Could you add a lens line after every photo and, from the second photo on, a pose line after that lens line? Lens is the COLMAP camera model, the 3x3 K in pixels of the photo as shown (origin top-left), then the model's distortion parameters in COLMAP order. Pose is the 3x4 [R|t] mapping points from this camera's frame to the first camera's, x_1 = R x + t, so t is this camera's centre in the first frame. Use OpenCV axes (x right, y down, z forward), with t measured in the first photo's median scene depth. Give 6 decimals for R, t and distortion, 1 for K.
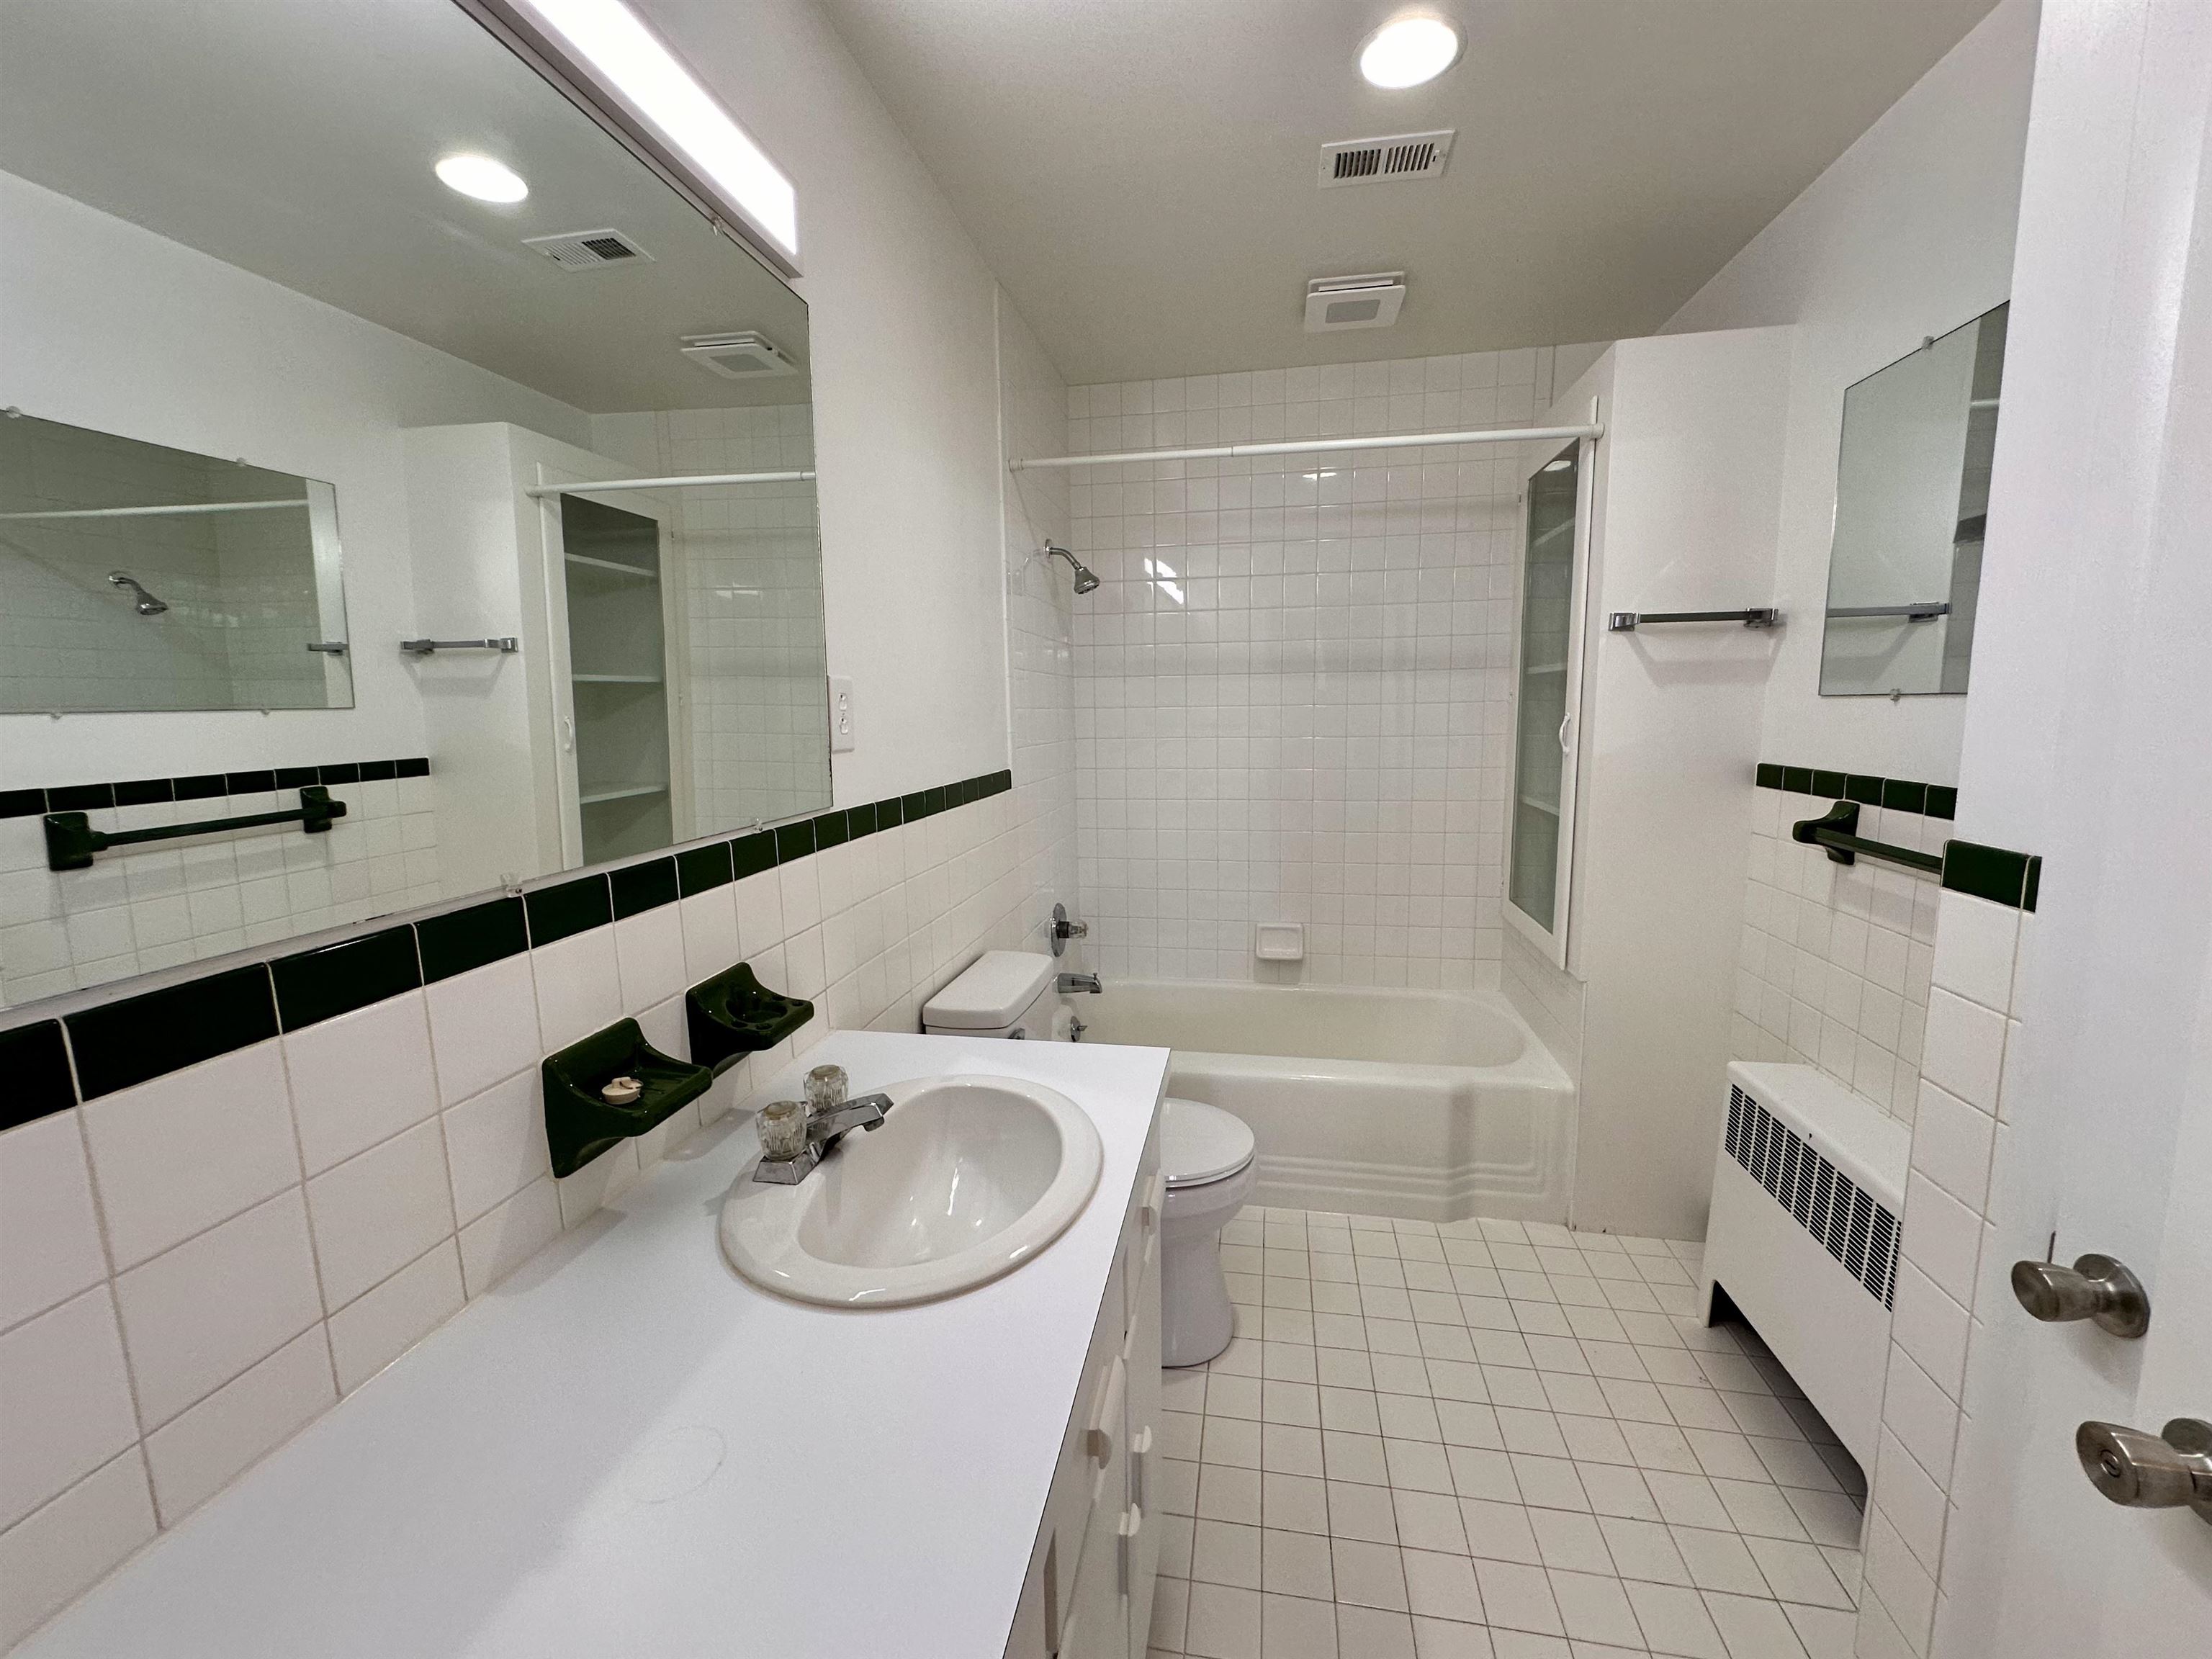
lens RADIAL K [[880.2, 0, 1104.5], [0, 880.2, 830.1], [0, 0, 1]] dist [-0.000935, -0.000223]
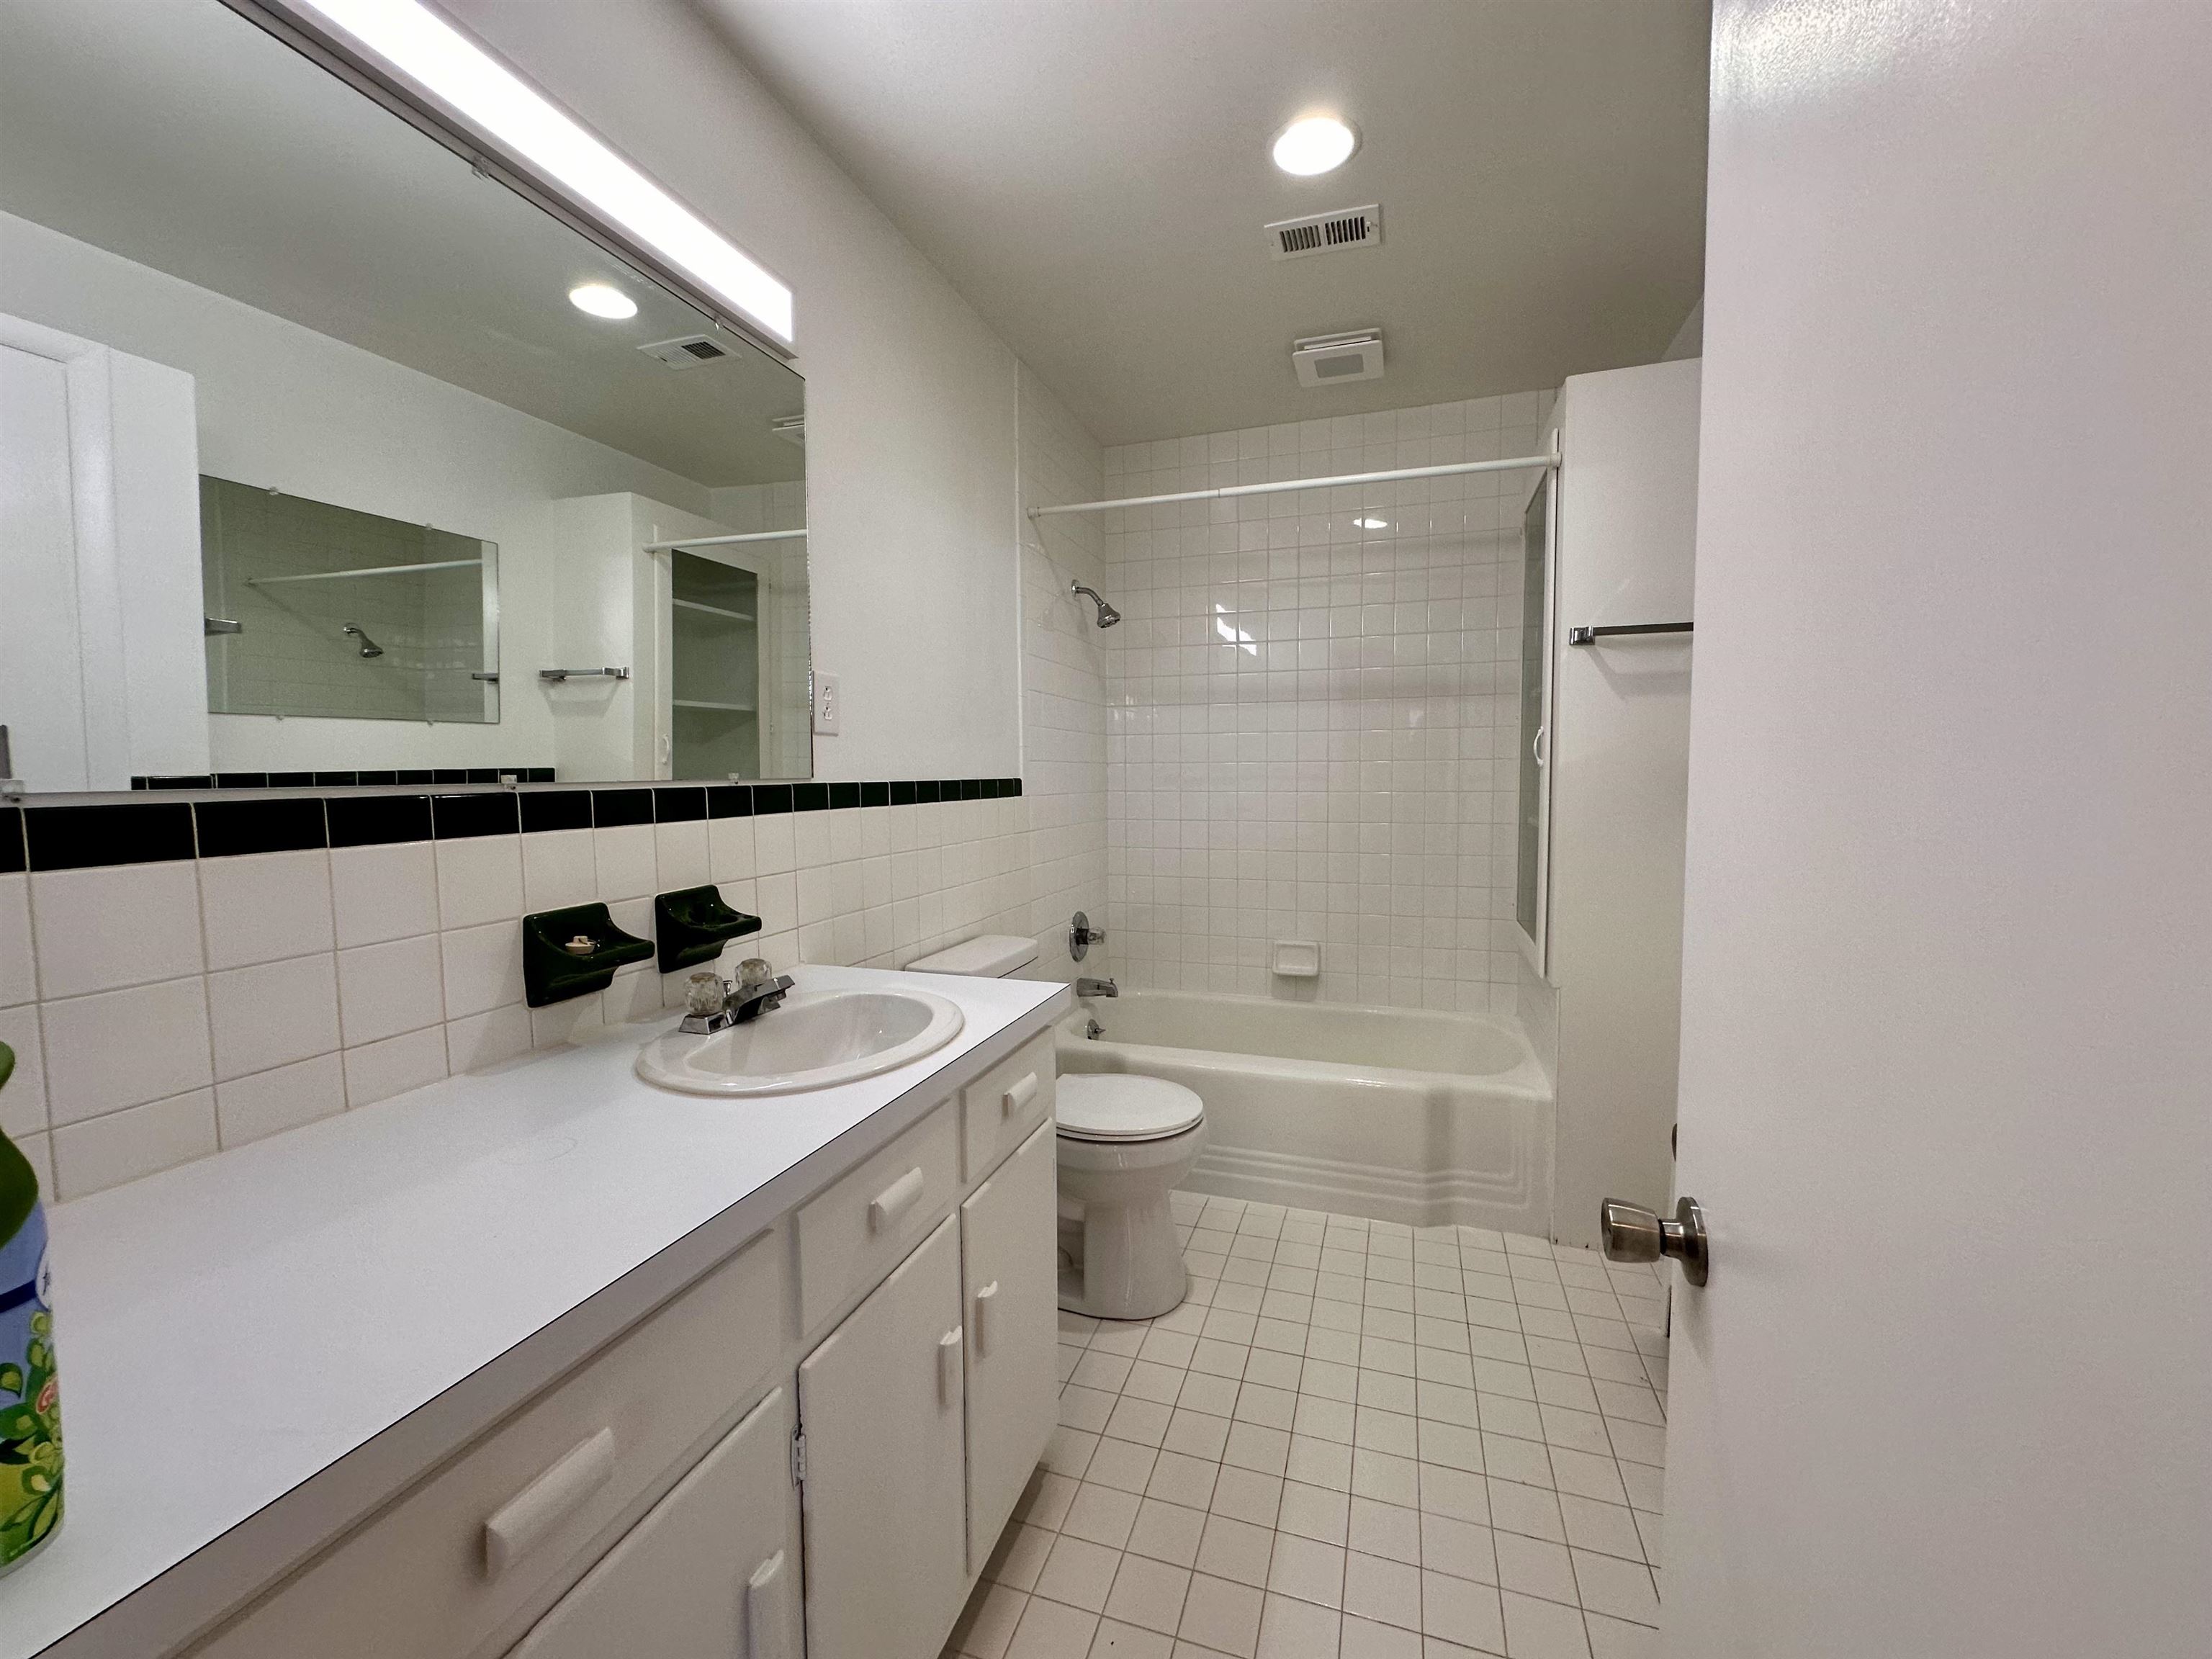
lens RADIAL K [[880.2, 0, 1104.5], [0, 880.2, 830.1], [0, 0, 1]] dist [-0.000935, -0.000223]
pose [[0.989776, 0.018741, -0.141391, 0.156952], [-0.028759, 0.997192, -0.069150, 0.070712], [0.139698, 0.072509, 0.987536, -0.081242]]
